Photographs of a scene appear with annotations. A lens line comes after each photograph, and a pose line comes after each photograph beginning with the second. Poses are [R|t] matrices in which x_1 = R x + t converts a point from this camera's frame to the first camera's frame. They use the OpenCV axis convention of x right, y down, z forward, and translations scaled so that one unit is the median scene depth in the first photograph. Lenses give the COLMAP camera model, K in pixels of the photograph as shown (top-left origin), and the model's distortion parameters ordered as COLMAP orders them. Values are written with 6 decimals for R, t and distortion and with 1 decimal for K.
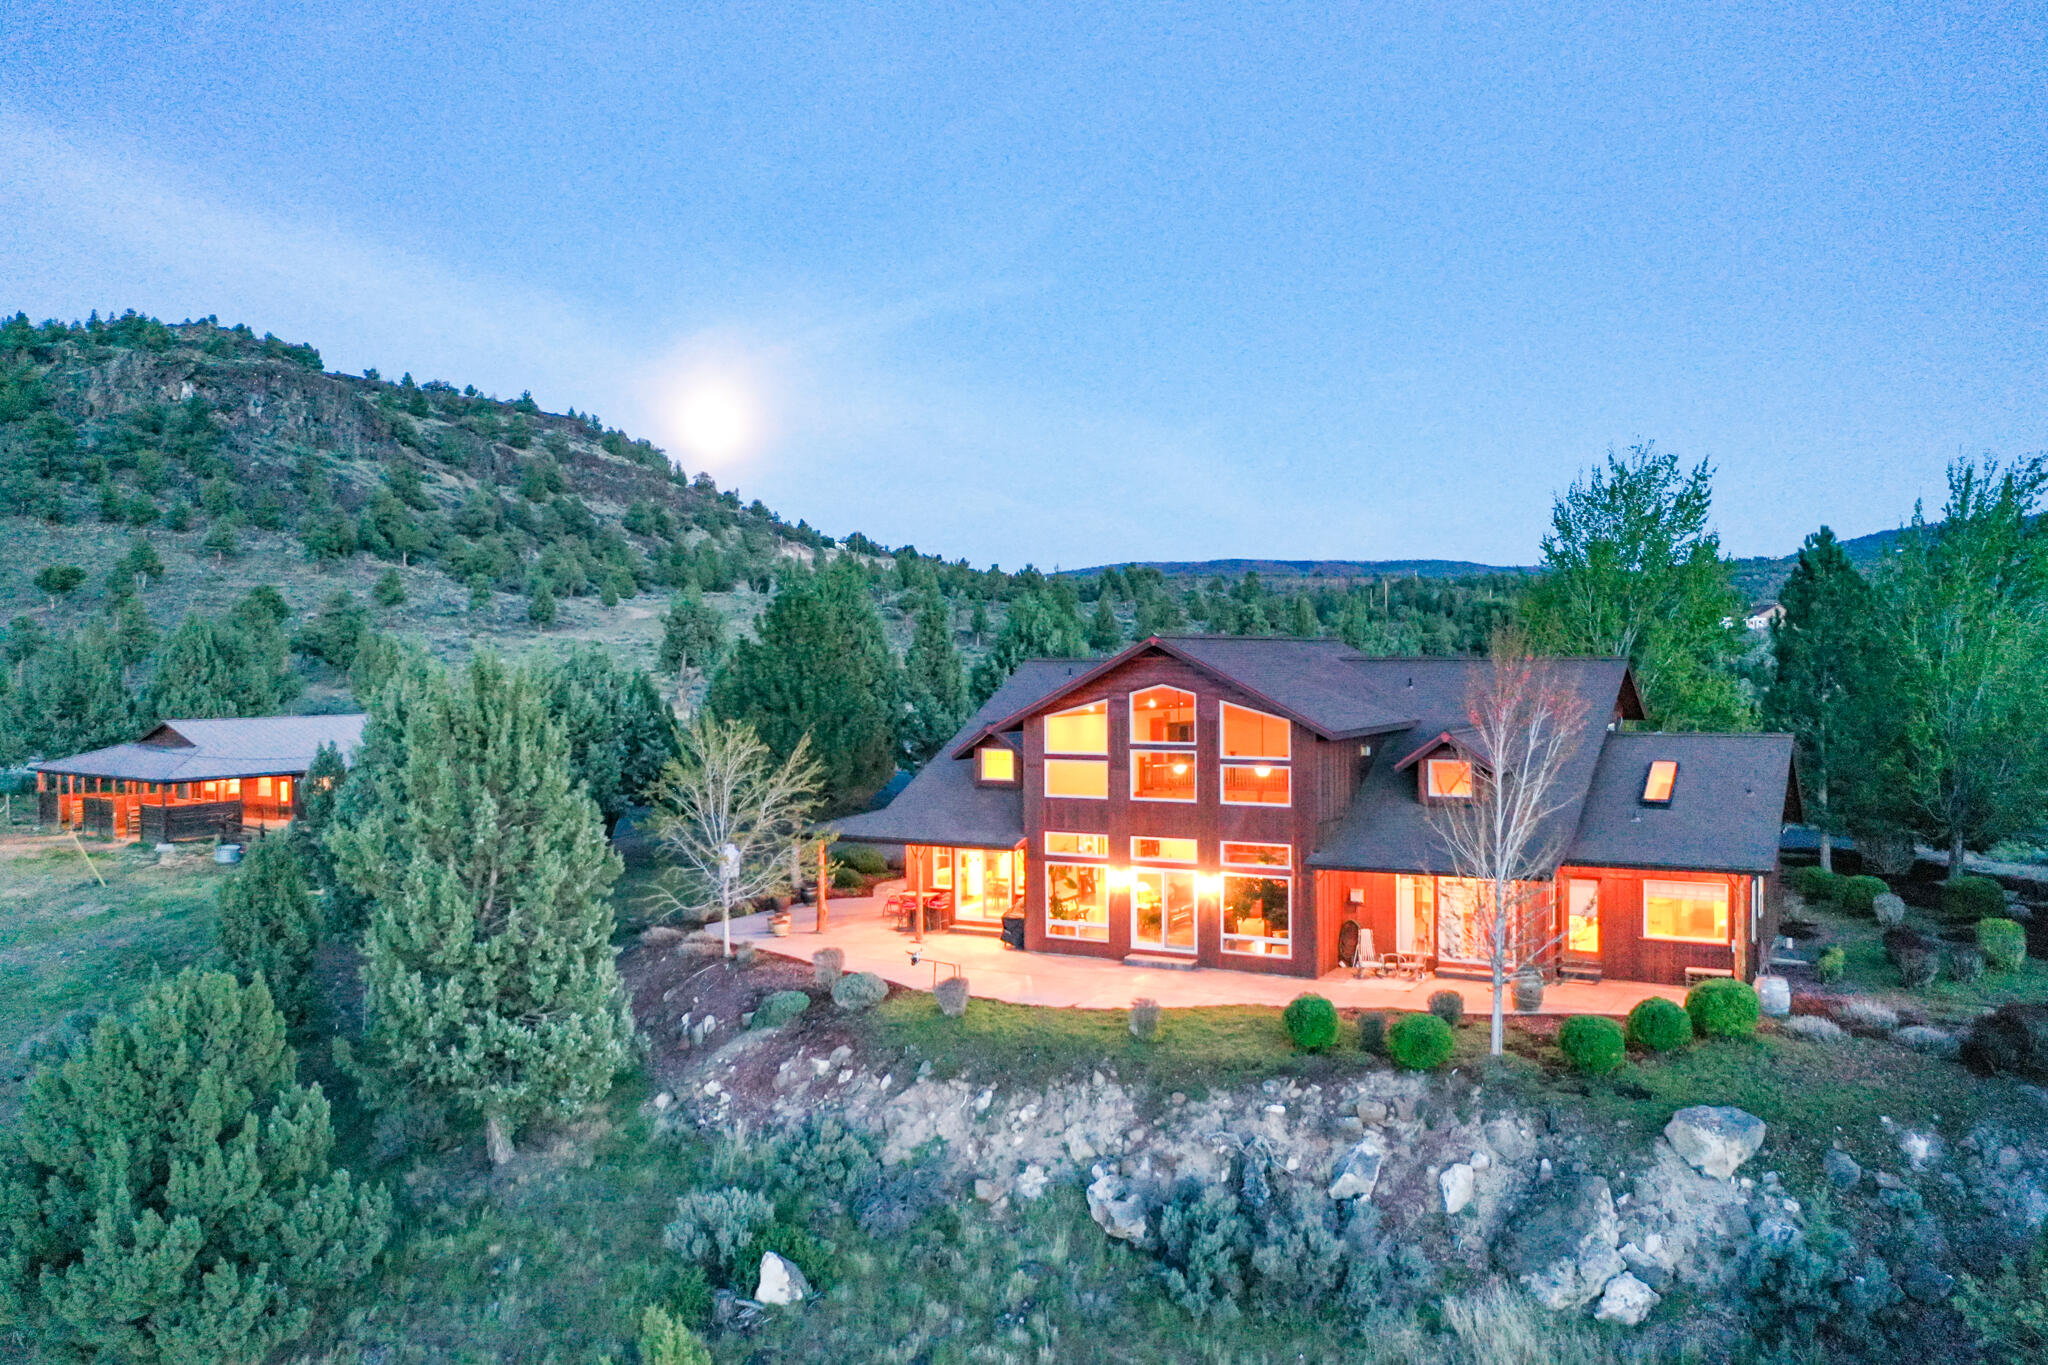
lens RADIAL K [[1602.3, 0, 1023.4], [0, 1602.3, 681.3], [0, 0, 1]] dist [-0.024098, 0.007763]
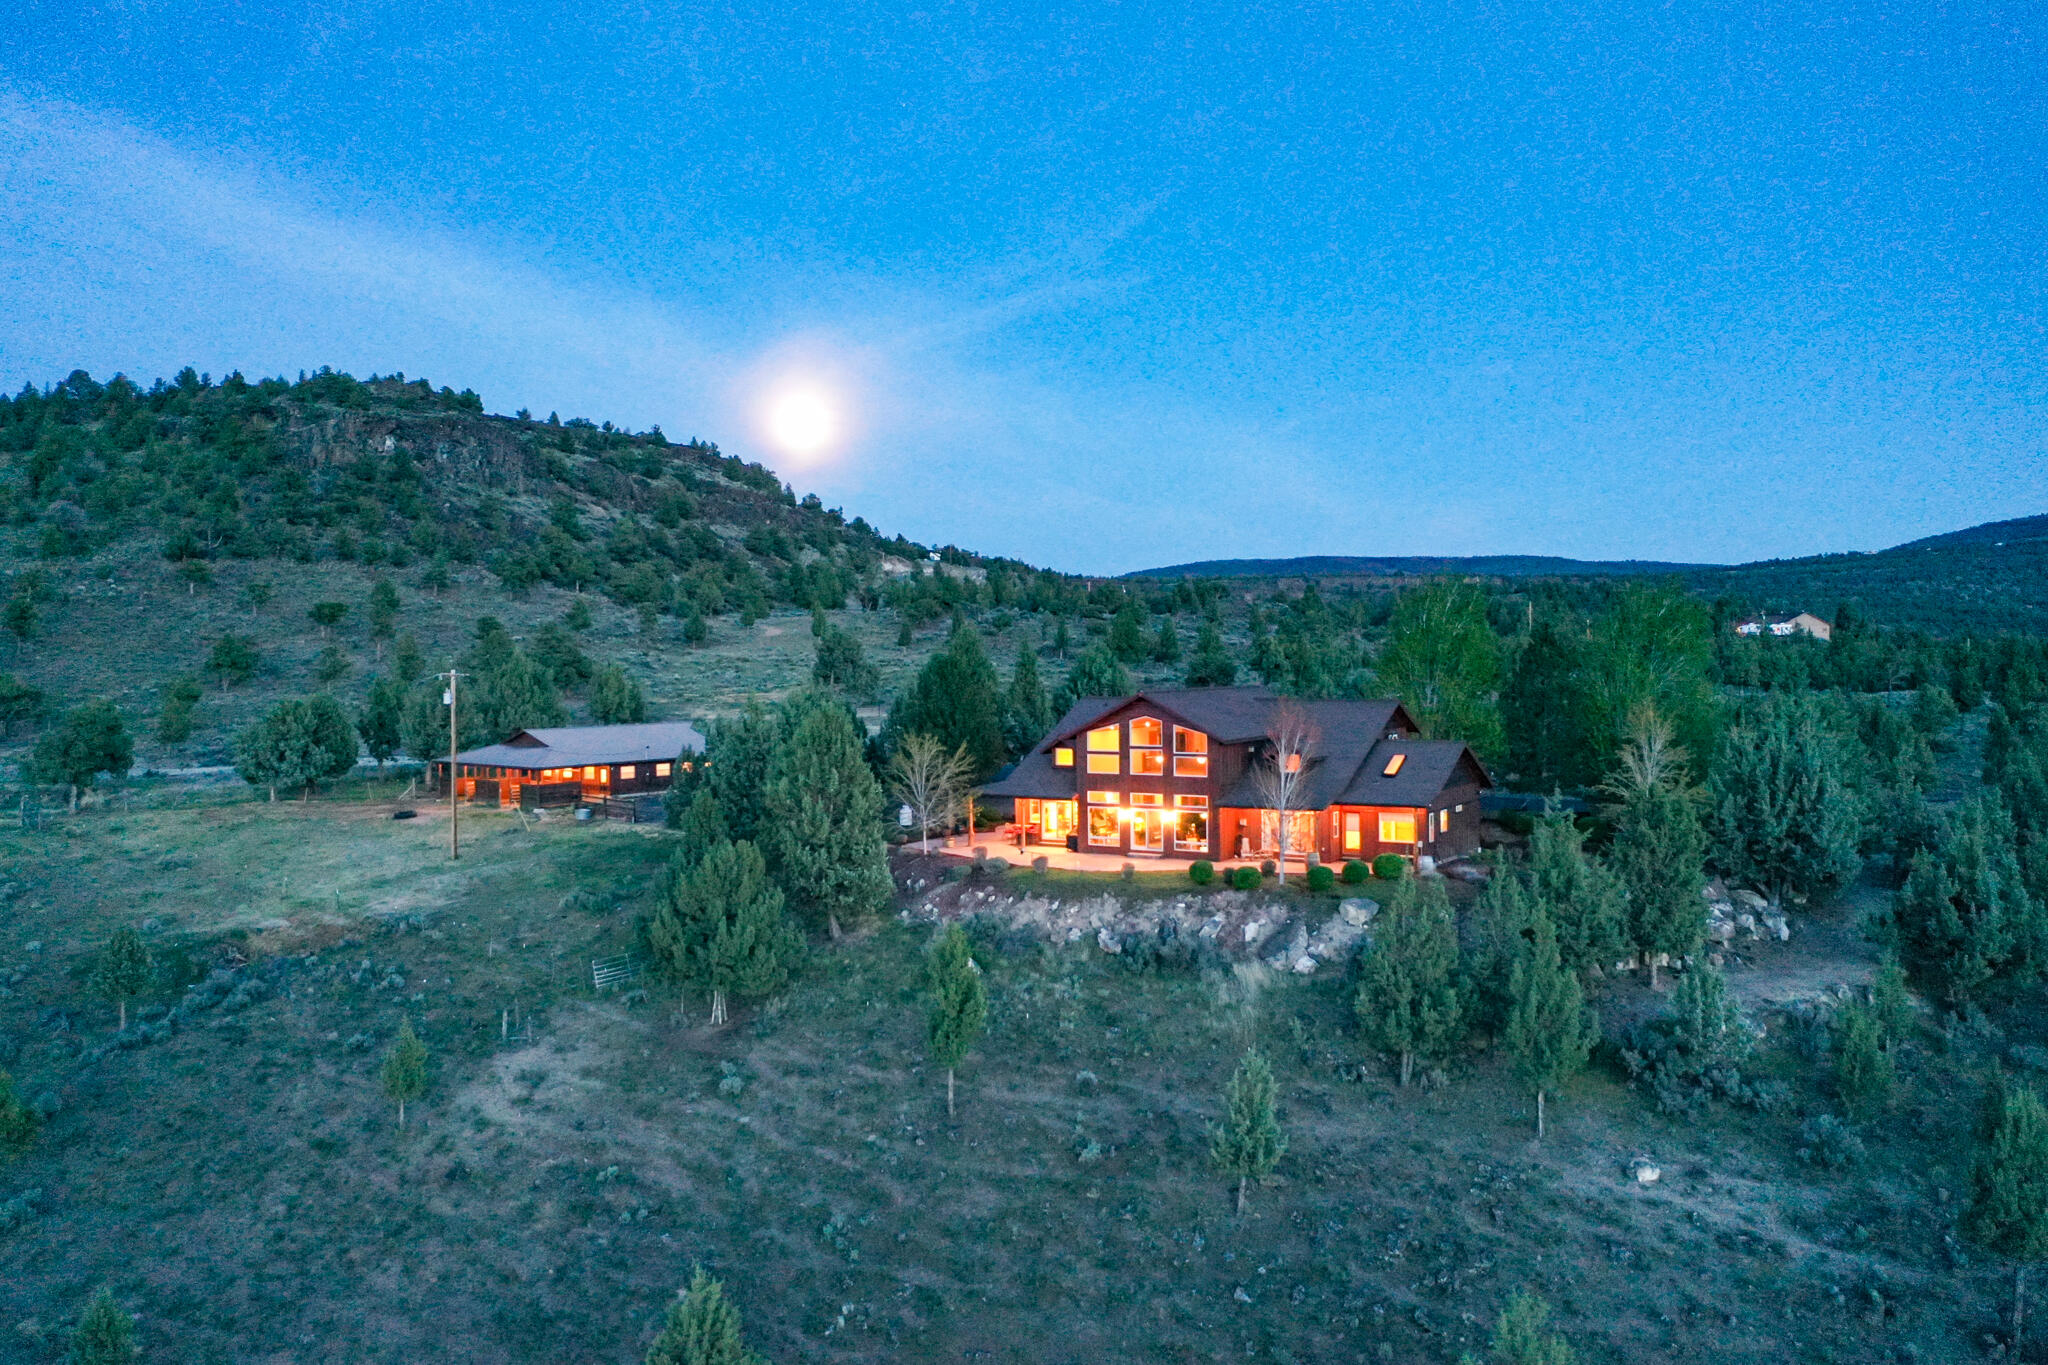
lens RADIAL K [[1602.3, 0, 1021.2], [0, 1602.3, 686.9], [0, 0, 1]] dist [-0.024098, 0.007763]
pose [[0.998452, -0.002579, -0.055562, 0.034727], [0.002874, 0.999982, 0.005232, -0.036297], [0.055548, -0.005383, 0.998442, -0.799240]]
